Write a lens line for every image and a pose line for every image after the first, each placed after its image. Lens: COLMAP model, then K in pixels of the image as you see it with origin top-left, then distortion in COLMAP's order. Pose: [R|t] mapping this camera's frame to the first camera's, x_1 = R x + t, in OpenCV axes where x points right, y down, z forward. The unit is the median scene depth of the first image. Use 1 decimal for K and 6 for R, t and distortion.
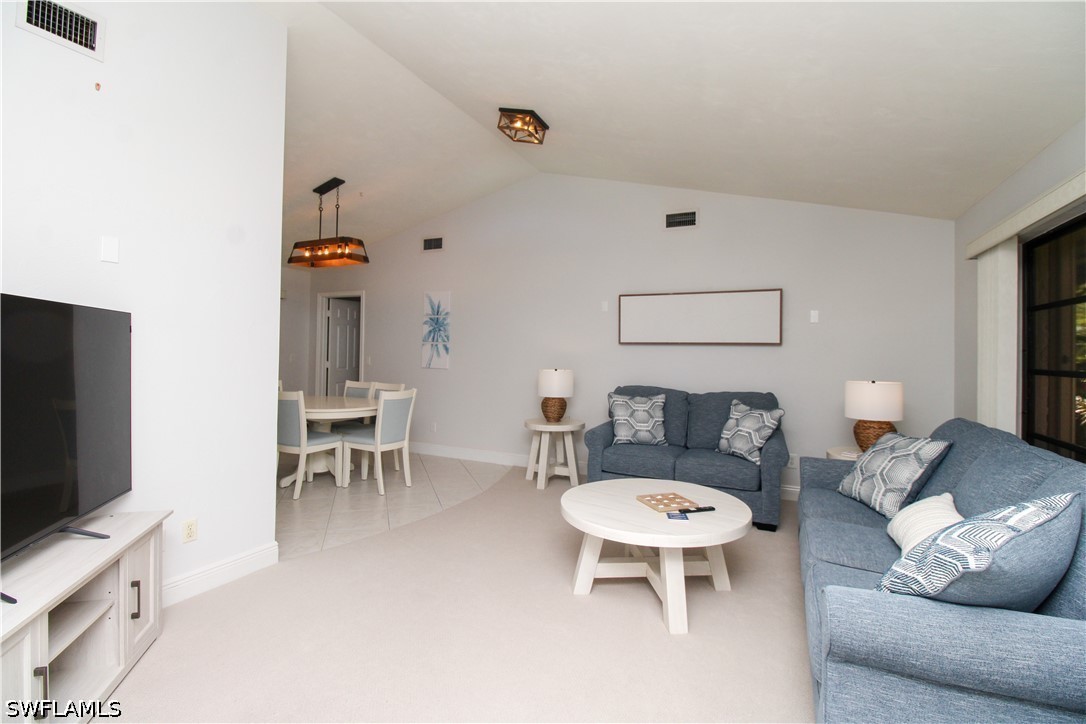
lens RADIAL K [[497.6, 0, 548.5], [0, 497.6, 346.6], [0, 0, 1]] dist [0.025801, -0.012077]
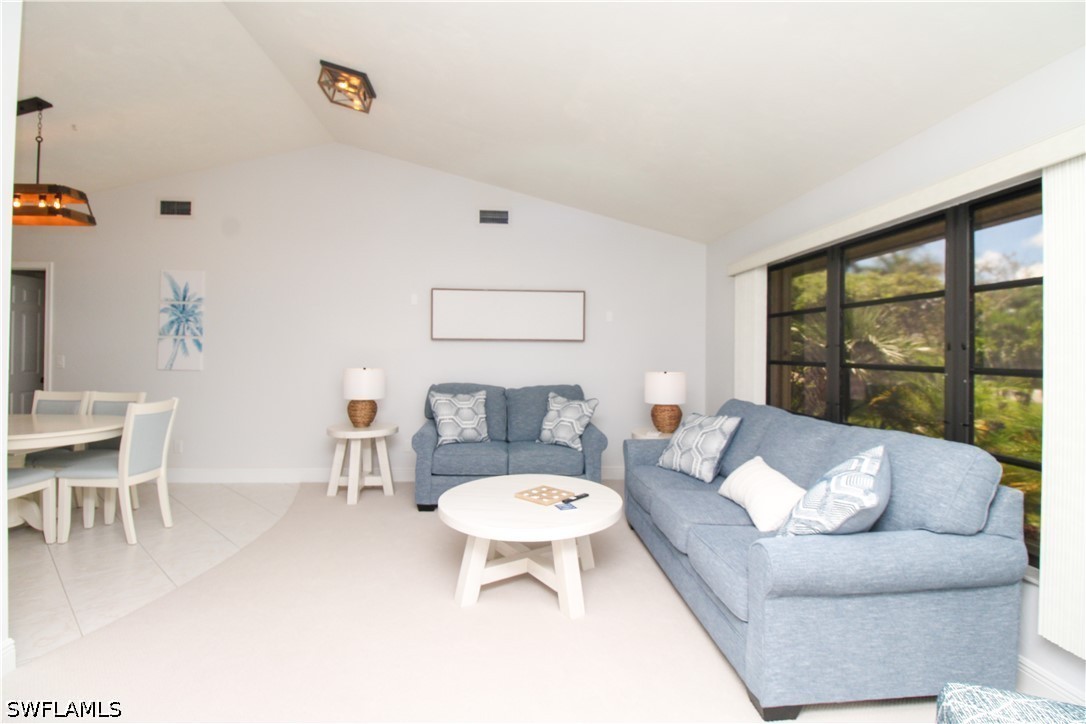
lens RADIAL K [[509.2, 0, 546.0], [0, 509.2, 345.8], [0, 0, 1]] dist [0.023581, -0.018001]
pose [[0.877644, -0.001873, 0.479309, -0.155673], [-0.002571, 0.999960, 0.008616, -0.003239], [-0.479305, -0.008794, 0.877604, 0.047151]]
